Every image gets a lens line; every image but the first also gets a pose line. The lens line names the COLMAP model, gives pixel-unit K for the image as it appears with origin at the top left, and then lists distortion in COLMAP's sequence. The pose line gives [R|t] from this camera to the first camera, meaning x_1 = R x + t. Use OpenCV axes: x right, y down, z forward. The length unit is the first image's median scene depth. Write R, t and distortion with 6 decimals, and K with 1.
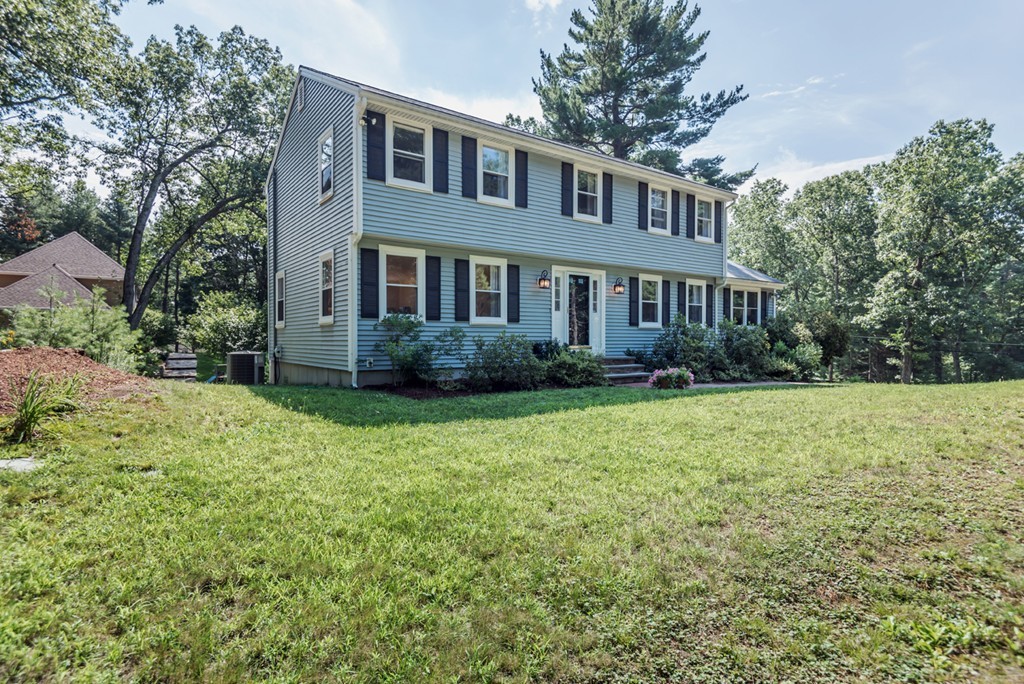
lens RADIAL K [[536.8, 0, 509.6], [0, 536.8, 341.8], [0, 0, 1]] dist [0.004133, 0.000003]
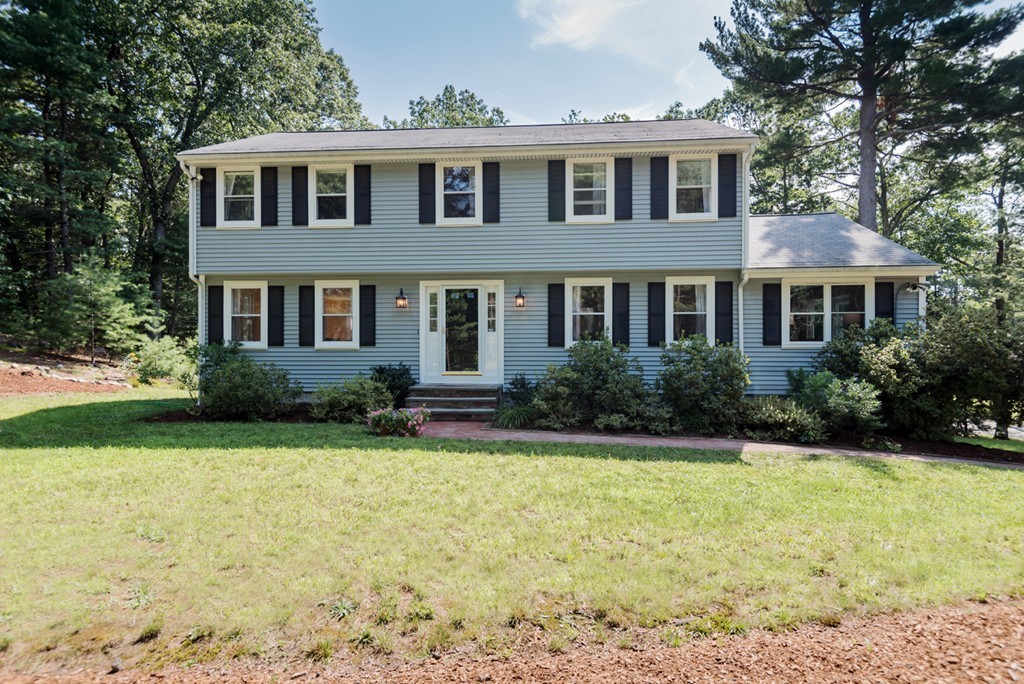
lens RADIAL K [[466.4, 0, 510.4], [0, 466.4, 344.2], [0, 0, 1]] dist [0.018340, -0.006800]
pose [[0.773818, -0.028918, -0.632748, 0.691405], [-0.001446, 0.998874, -0.047419, -0.000320], [0.633407, 0.037609, 0.772905, 0.500186]]
